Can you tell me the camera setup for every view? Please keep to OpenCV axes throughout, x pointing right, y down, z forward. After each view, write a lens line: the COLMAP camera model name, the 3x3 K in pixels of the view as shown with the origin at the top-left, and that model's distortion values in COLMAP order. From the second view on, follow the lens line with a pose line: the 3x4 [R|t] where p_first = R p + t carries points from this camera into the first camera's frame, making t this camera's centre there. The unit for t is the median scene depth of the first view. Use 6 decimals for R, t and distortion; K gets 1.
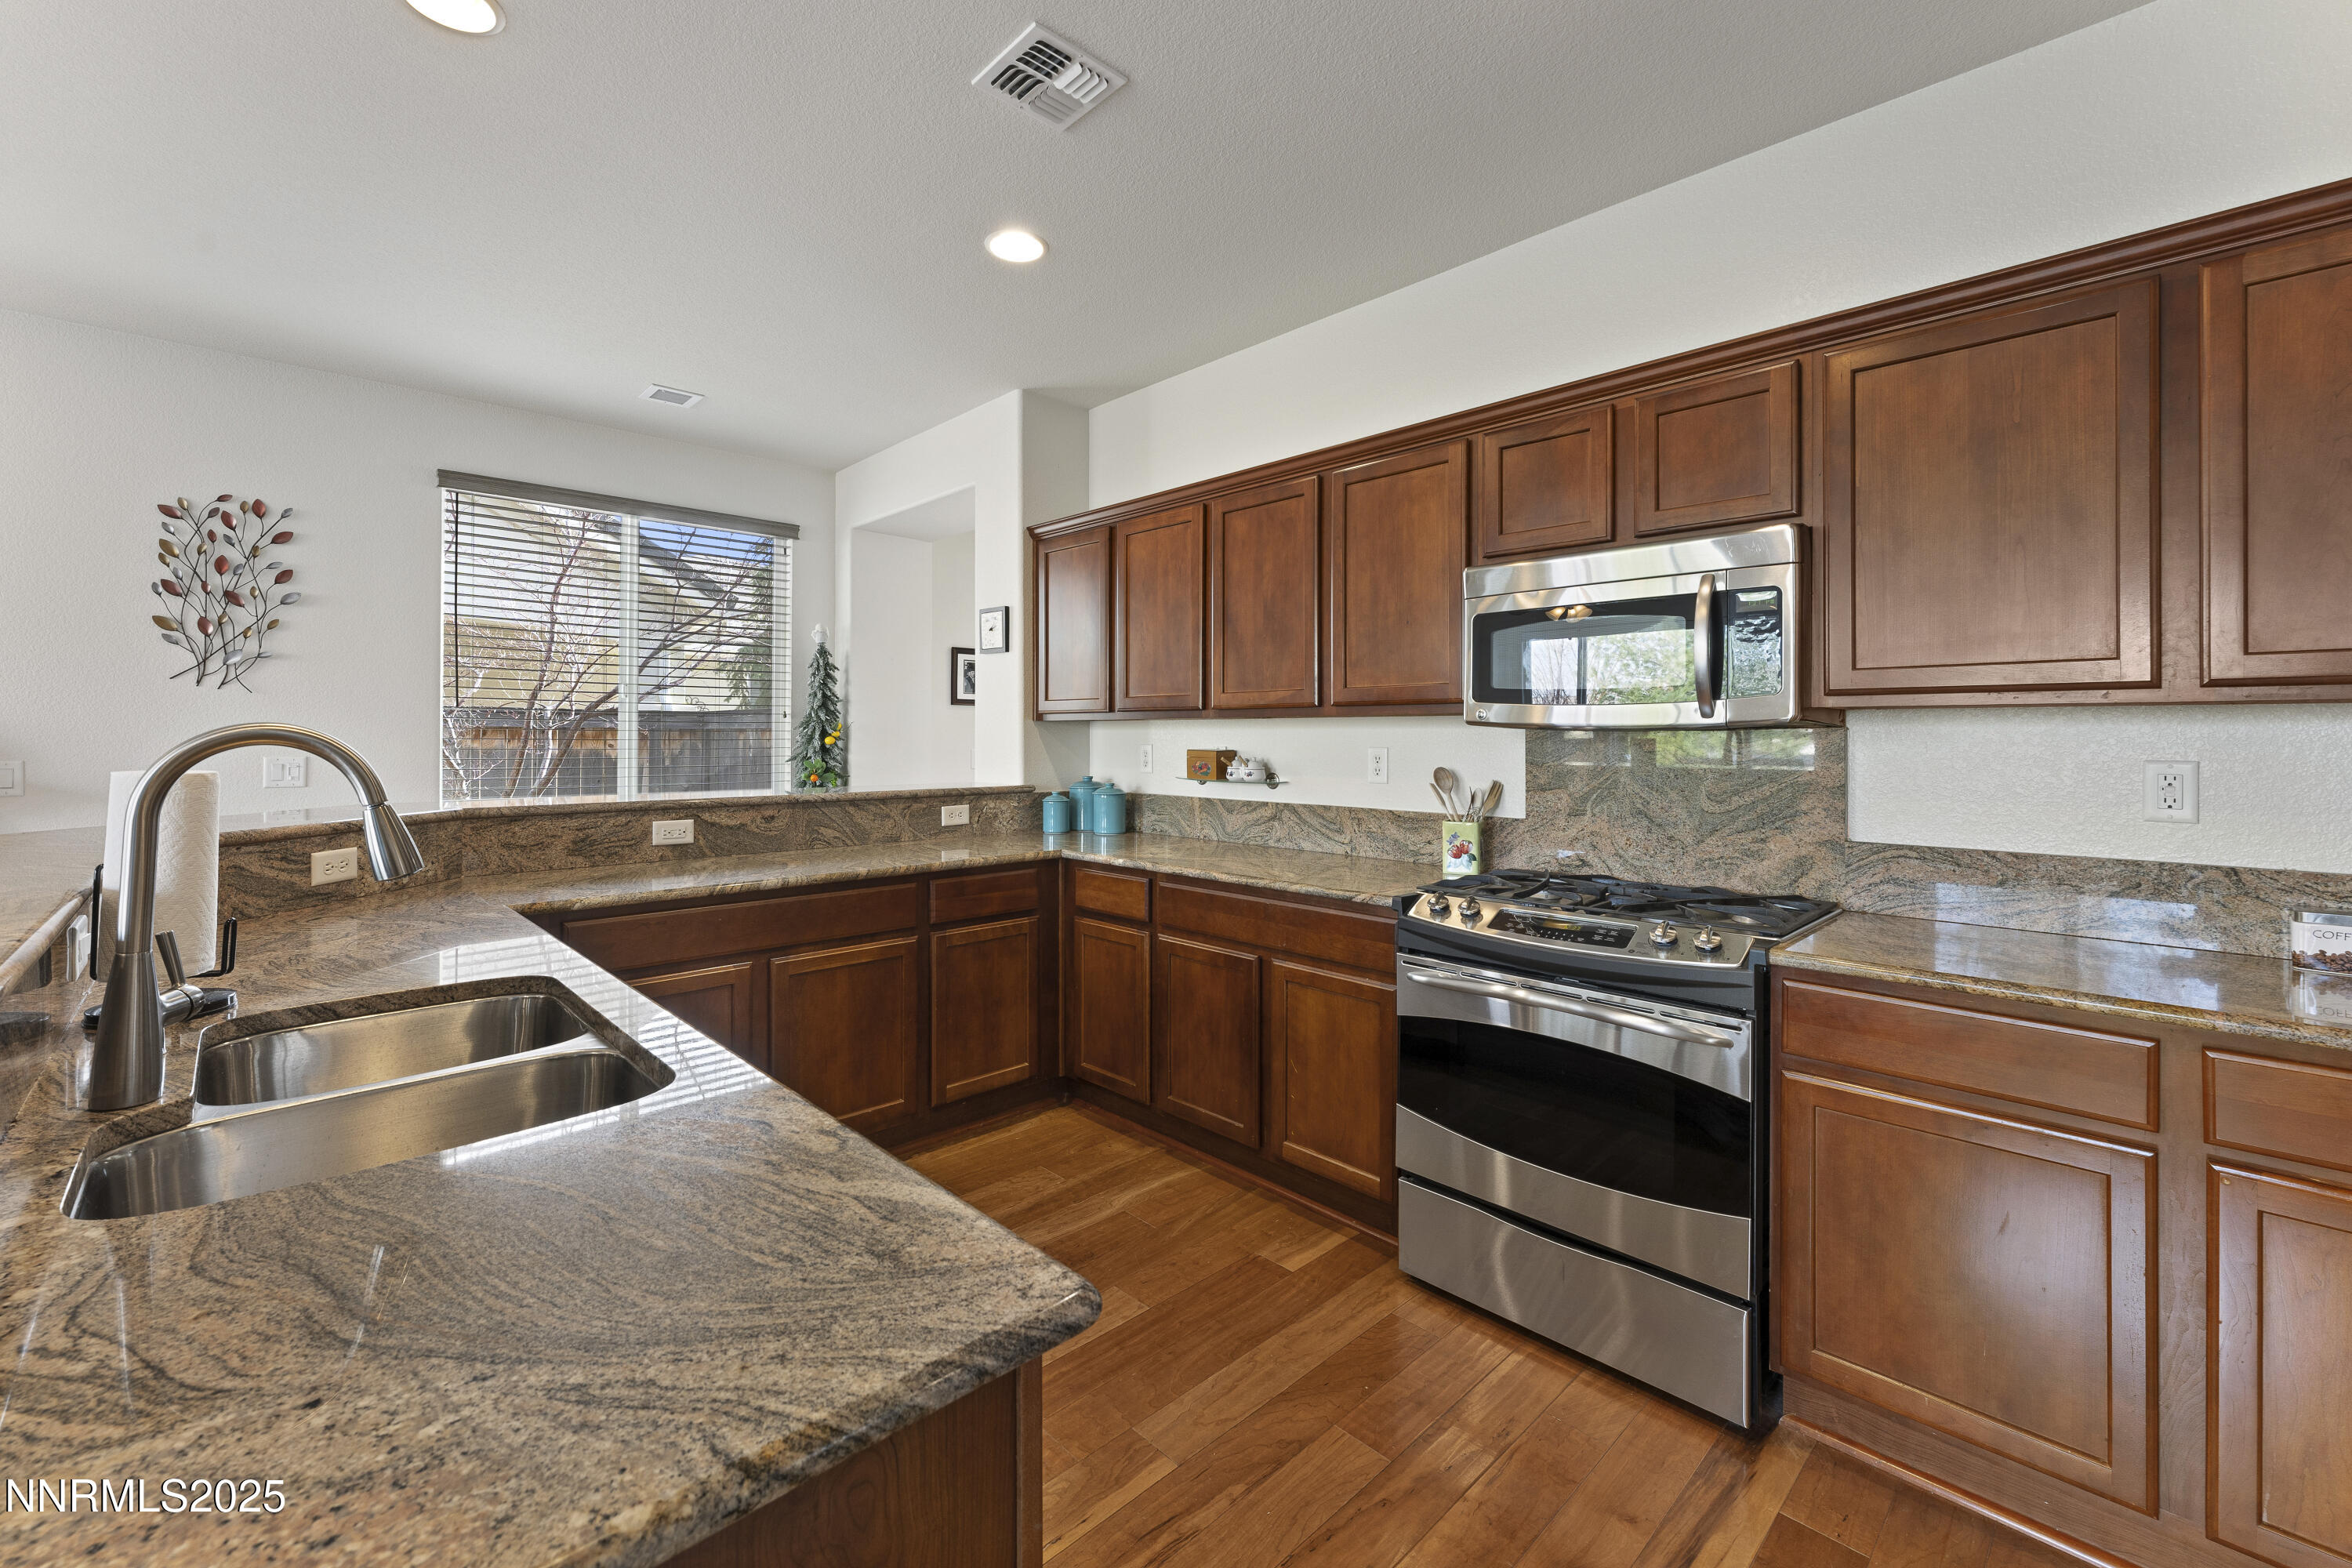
lens RADIAL K [[951.0, 0, 1173.8], [0, 951.0, 734.0], [0, 0, 1]] dist [-0.000977, -0.000067]
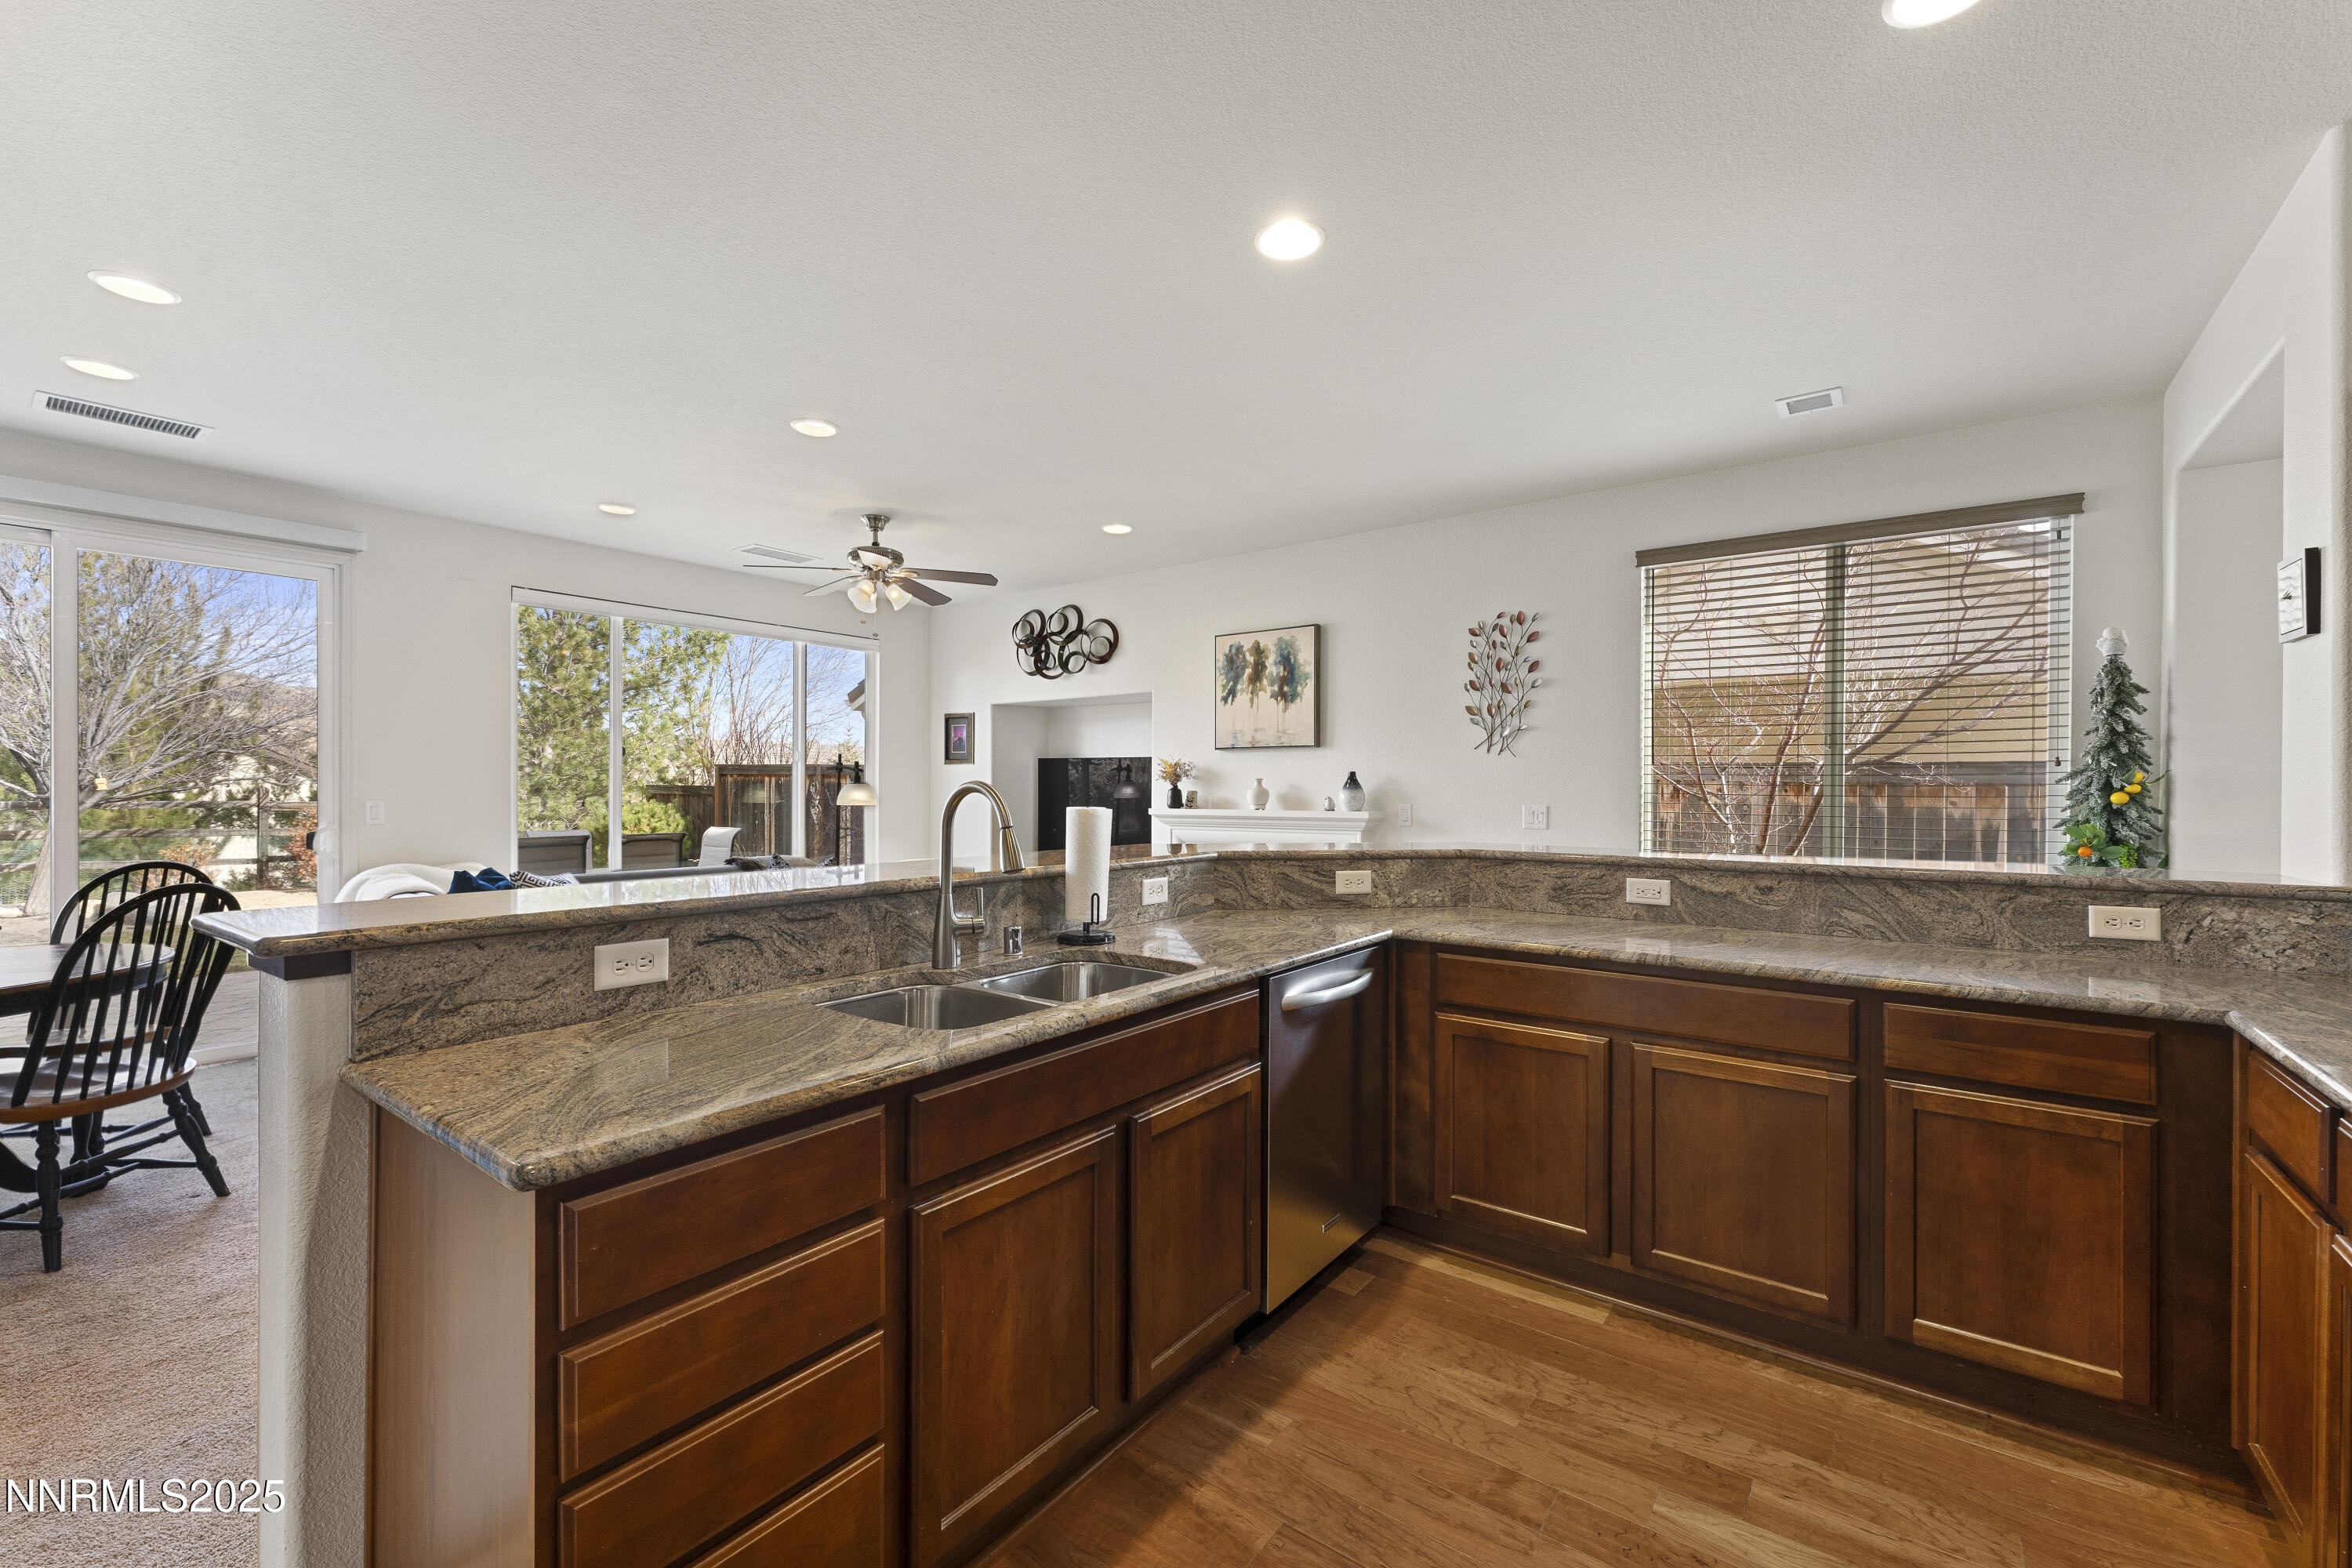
lens RADIAL K [[951.0, 0, 1172.9], [0, 951.0, 787.1], [0, 0, 1]] dist [-0.000977, -0.000067]
pose [[0.166031, -0.002551, -0.986117, 0.306695], [-0.001664, 0.999995, -0.002867, 0.003110], [0.986119, 0.002117, 0.166026, 0.358878]]
